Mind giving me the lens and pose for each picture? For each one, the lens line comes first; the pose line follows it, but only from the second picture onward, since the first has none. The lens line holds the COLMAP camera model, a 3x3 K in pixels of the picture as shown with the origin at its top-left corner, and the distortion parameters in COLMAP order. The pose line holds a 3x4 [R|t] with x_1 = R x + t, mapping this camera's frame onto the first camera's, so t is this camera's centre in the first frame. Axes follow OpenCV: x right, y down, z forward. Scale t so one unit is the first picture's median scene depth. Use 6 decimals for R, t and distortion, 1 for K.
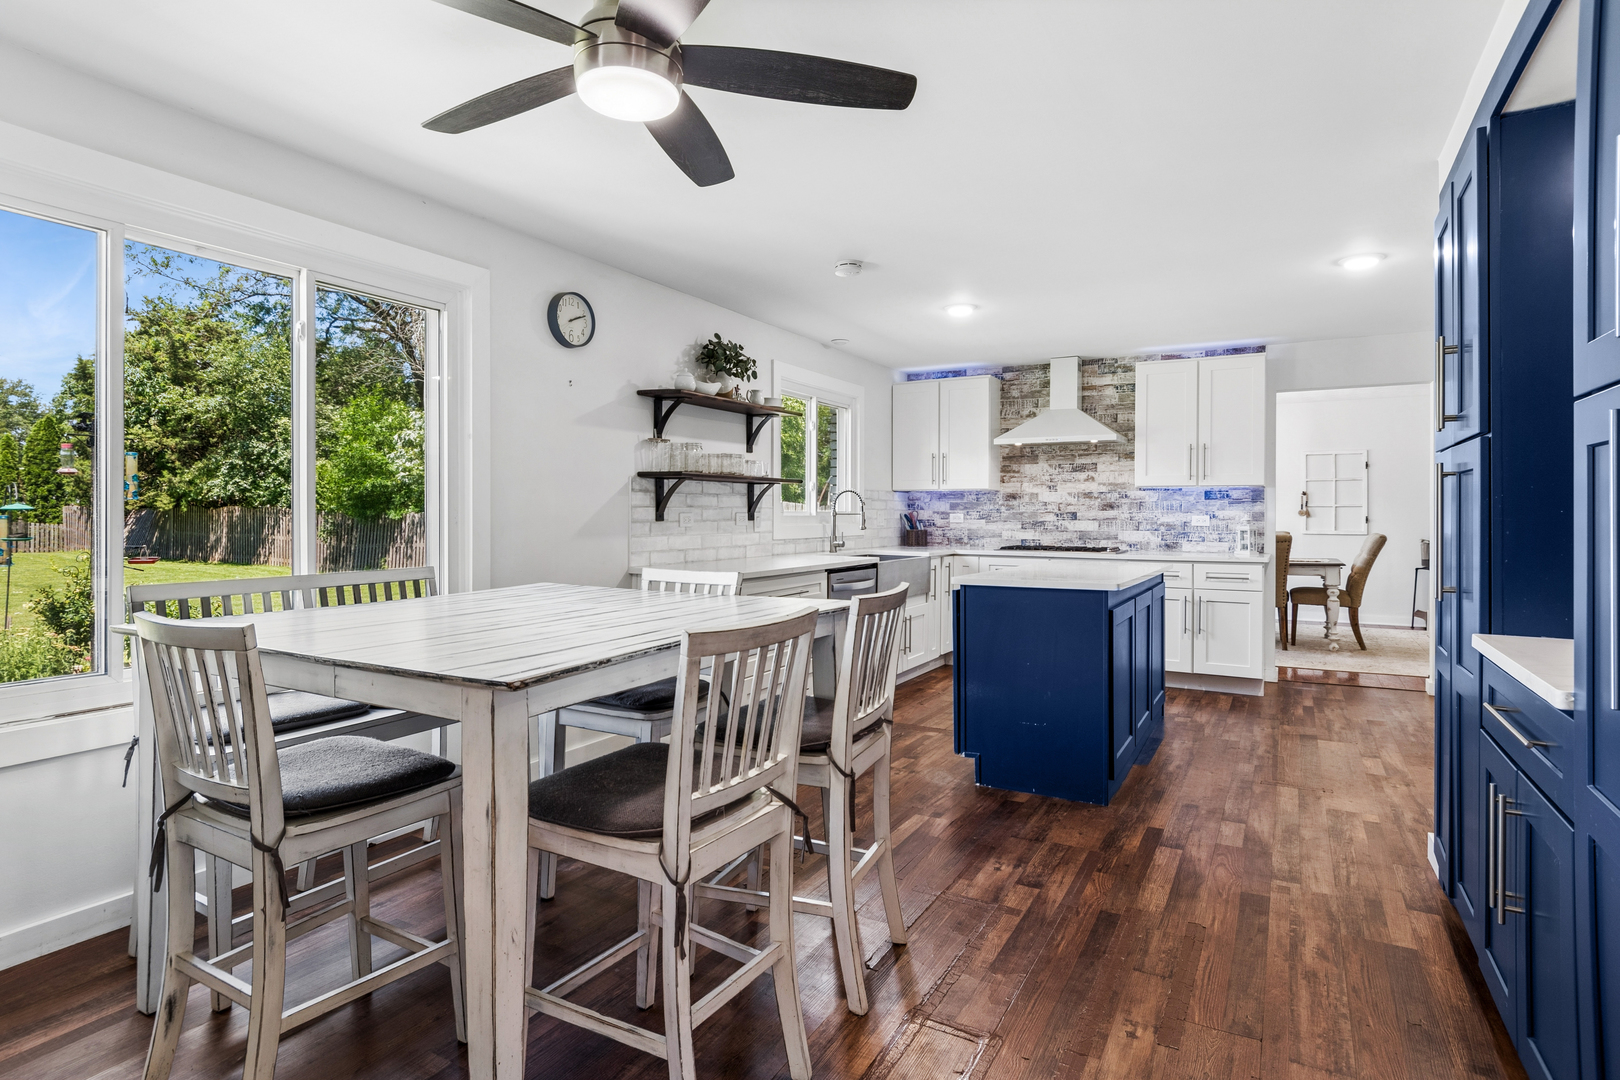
lens RADIAL K [[861.7, 0, 800.1], [0, 861.7, 513.4], [0, 0, 1]] dist [0.001850, -0.004533]
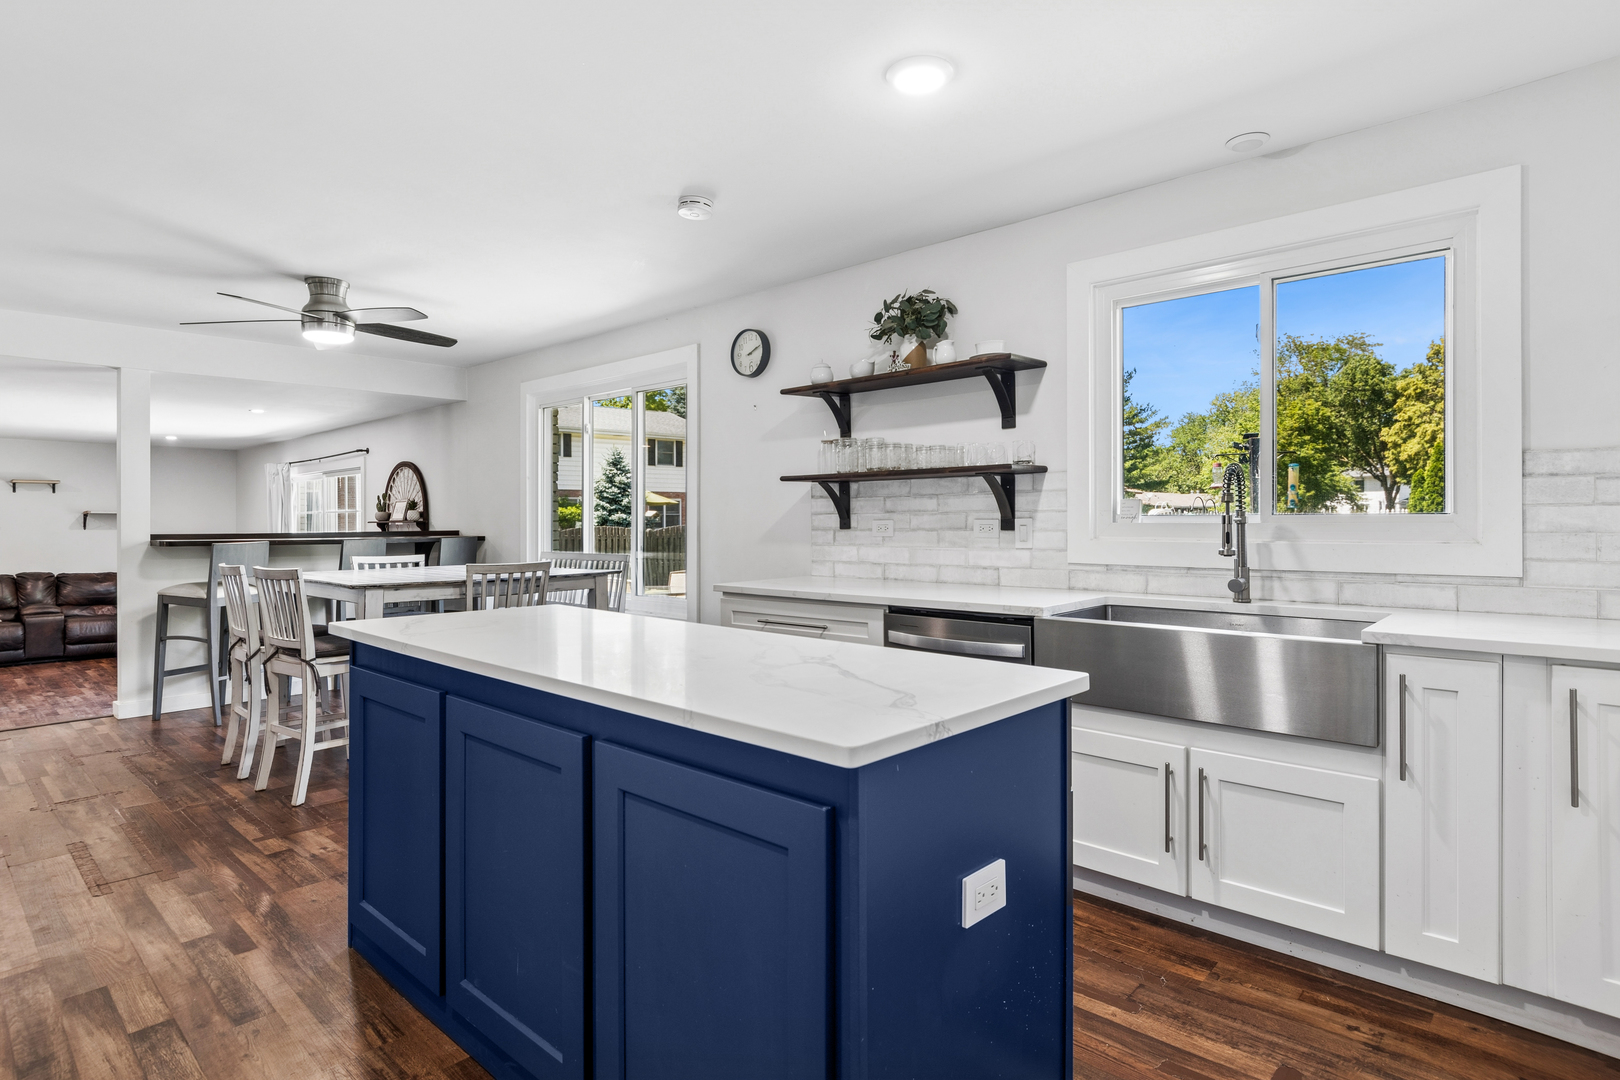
lens RADIAL K [[861.7, 0, 809.8], [0, 861.7, 522.5], [0, 0, 1]] dist [0.001850, -0.004533]
pose [[-0.231302, -0.000089, -0.972882, 0.711373], [0.002164, 0.999997, -0.000605, 0.002439], [0.972880, -0.002245, -0.231301, 1.148822]]
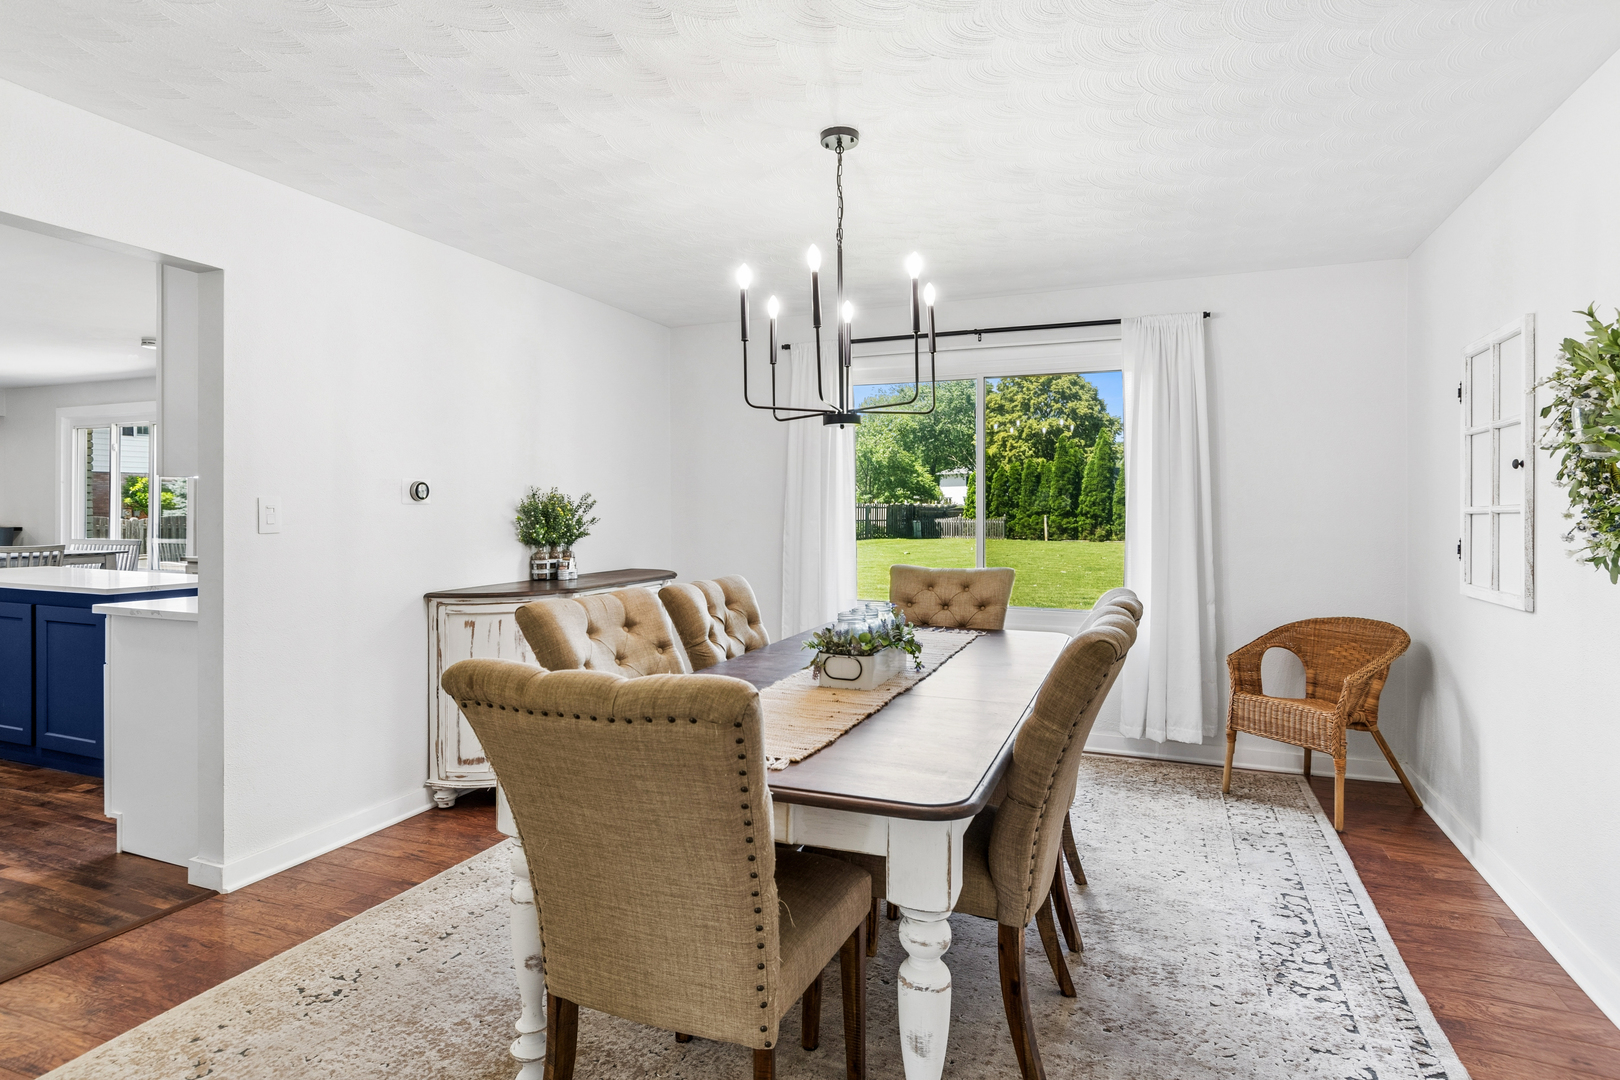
lens RADIAL K [[861.7, 0, 820.4], [0, 861.7, 500.7], [0, 0, 1]] dist [0.001850, -0.004533]
pose [[0.128922, -0.009692, -0.991607, 0.831380], [-0.002314, 0.999947, -0.010075, -0.000855], [0.991652, 0.003593, 0.128893, 1.242298]]
